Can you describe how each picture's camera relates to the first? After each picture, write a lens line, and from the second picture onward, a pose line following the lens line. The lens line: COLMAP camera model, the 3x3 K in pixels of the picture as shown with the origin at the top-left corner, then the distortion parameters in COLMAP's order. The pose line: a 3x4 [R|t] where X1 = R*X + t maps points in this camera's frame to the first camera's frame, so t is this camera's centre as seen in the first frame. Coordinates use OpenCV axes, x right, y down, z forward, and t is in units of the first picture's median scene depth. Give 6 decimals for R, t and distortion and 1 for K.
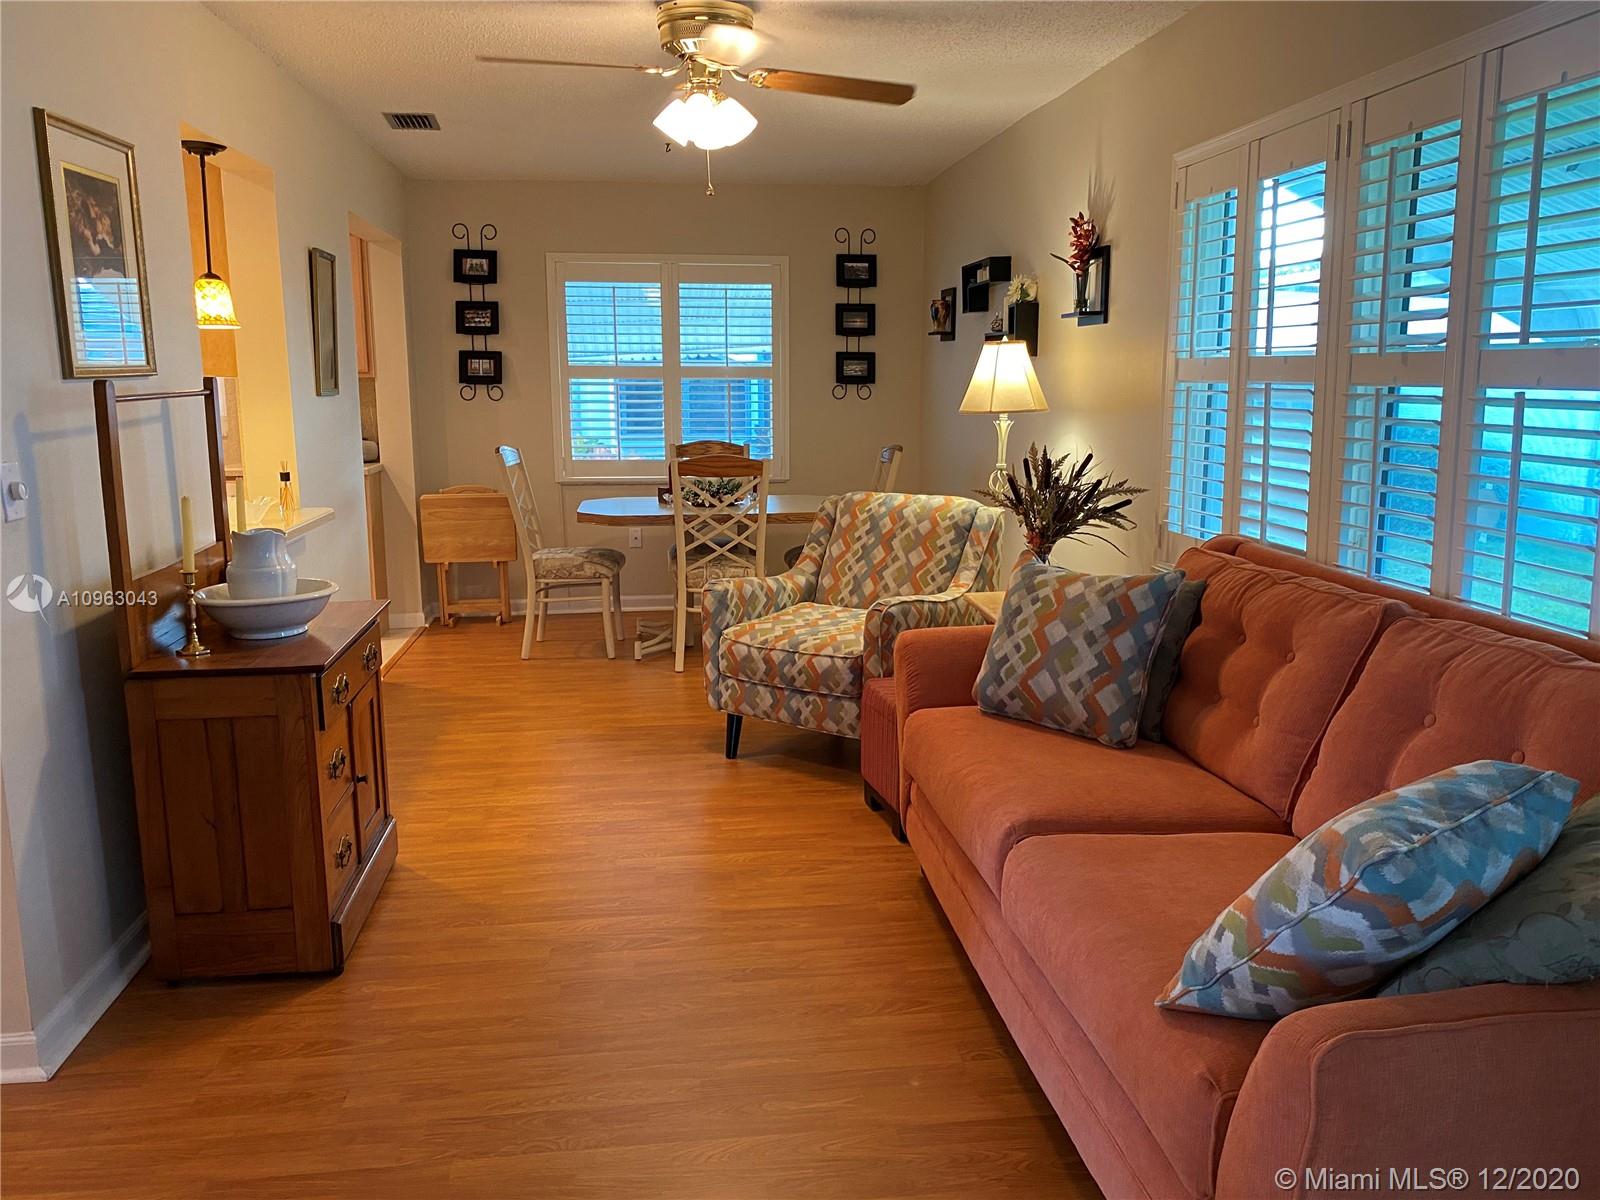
lens RADIAL K [[1229.8, 0, 799.2], [0, 1229.8, 596.9], [0, 0, 1]] dist [0.045511, -0.053447]
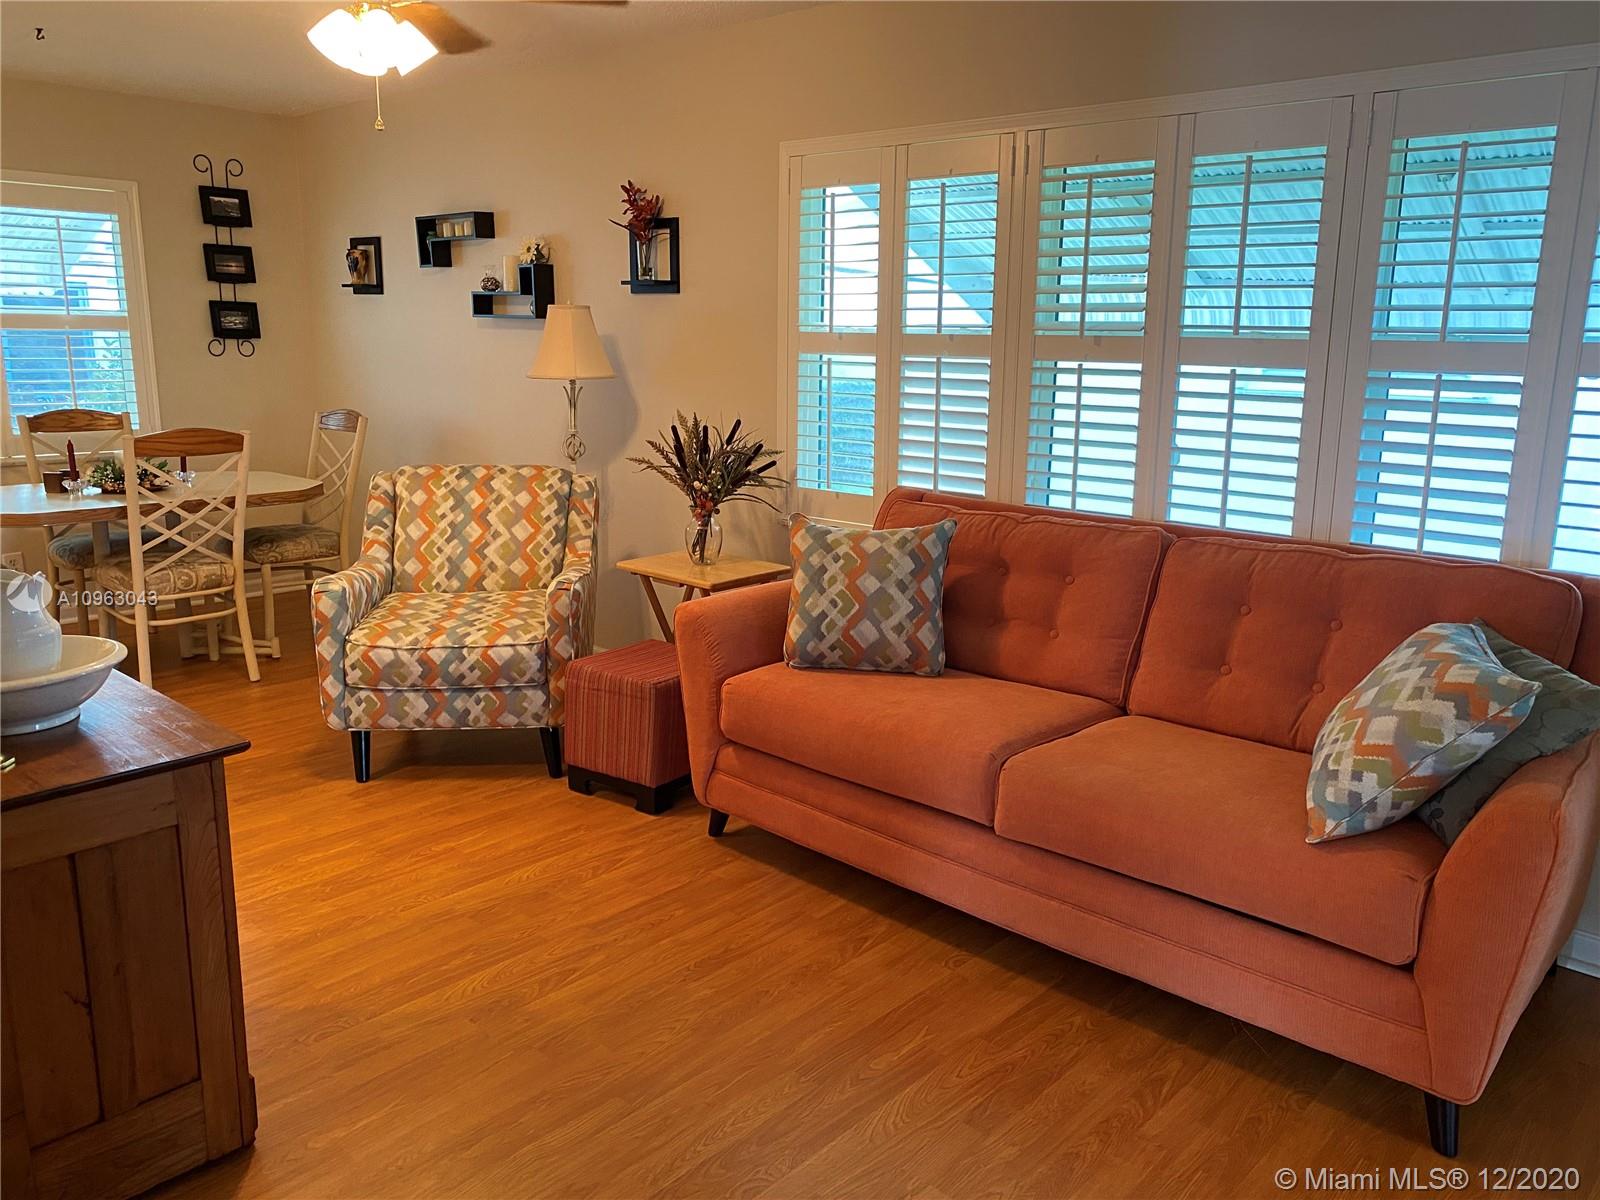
lens RADIAL K [[1229.8, 0, 834.7], [0, 1229.8, 584.6], [0, 0, 1]] dist [0.045511, -0.053447]
pose [[0.755842, -0.120252, 0.643617, -0.370986], [0.099856, 0.992662, 0.068200, -0.034840], [-0.647095, 0.012720, 0.762303, 0.126024]]
